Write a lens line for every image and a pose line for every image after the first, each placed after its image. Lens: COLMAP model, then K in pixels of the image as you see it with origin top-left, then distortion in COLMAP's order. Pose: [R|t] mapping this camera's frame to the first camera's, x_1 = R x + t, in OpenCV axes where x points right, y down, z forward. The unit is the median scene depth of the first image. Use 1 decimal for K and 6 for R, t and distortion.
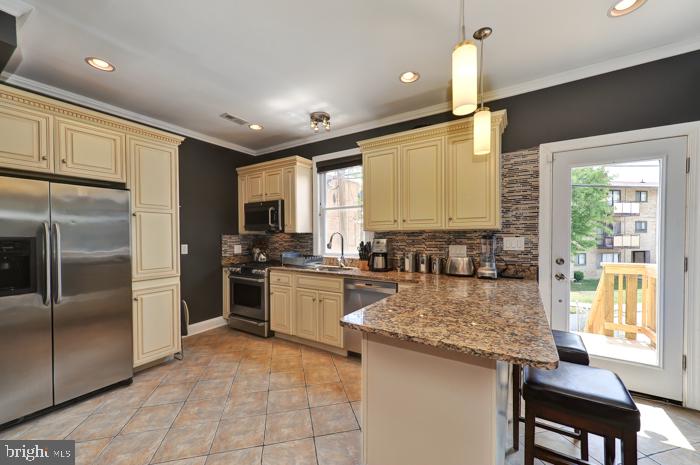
lens RADIAL K [[273.8, 0, 349.6], [0, 273.8, 238.1], [0, 0, 1]] dist [0.002611, -0.000009]
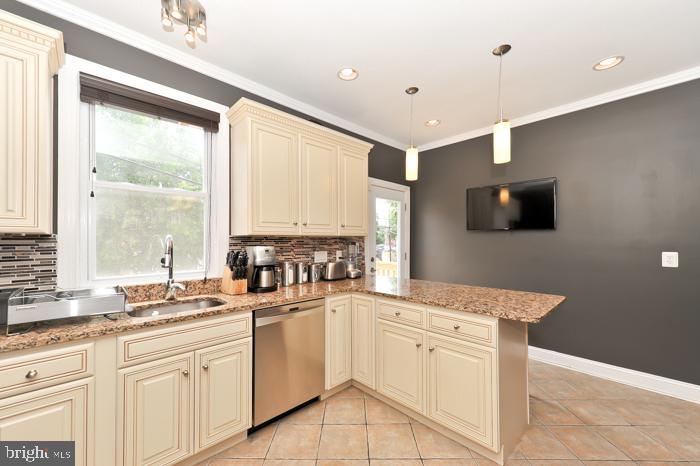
lens RADIAL K [[273.8, 0, 349.6], [0, 273.8, 238.6], [0, 0, 1]] dist [0.002611, -0.000009]
pose [[0.242418, 0.012425, 0.970092, -0.521611], [0.008767, 0.999849, -0.014997, -0.004422], [-0.970132, 0.012141, 0.242273, 0.584100]]
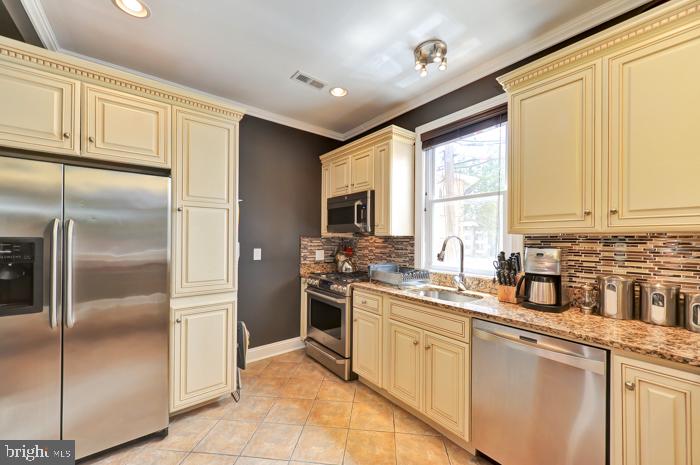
lens RADIAL K [[274.6, 0, 351.0], [0, 274.6, 237.7], [0, 0, 1]] dist [0.001372, 0.000145]
pose [[0.940727, 0.012130, -0.338949, -0.059931], [-0.016806, 0.999800, -0.010863, -0.005900], [0.338749, 0.015915, 0.940742, 0.351250]]
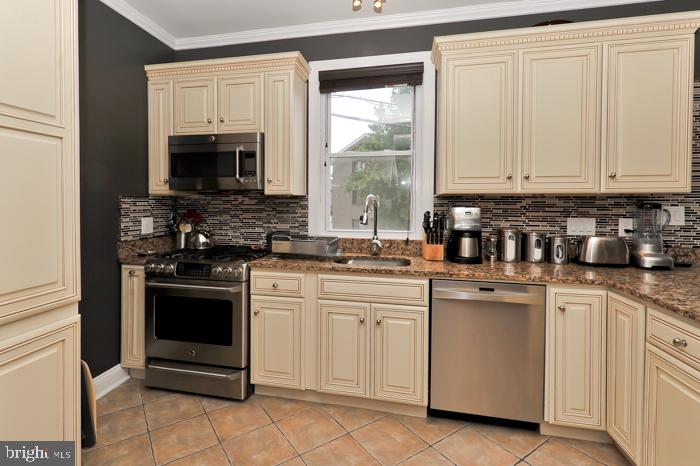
lens RADIAL K [[343.5, 0, 327.2], [0, 343.5, 207.5], [0, 0, 1]] dist [0.003412, 0.000097]
pose [[0.943513, 0.004116, 0.331310, -0.407339], [-0.006824, 0.999952, 0.007010, -0.000095], [-0.331265, -0.008874, 0.943496, 0.384516]]
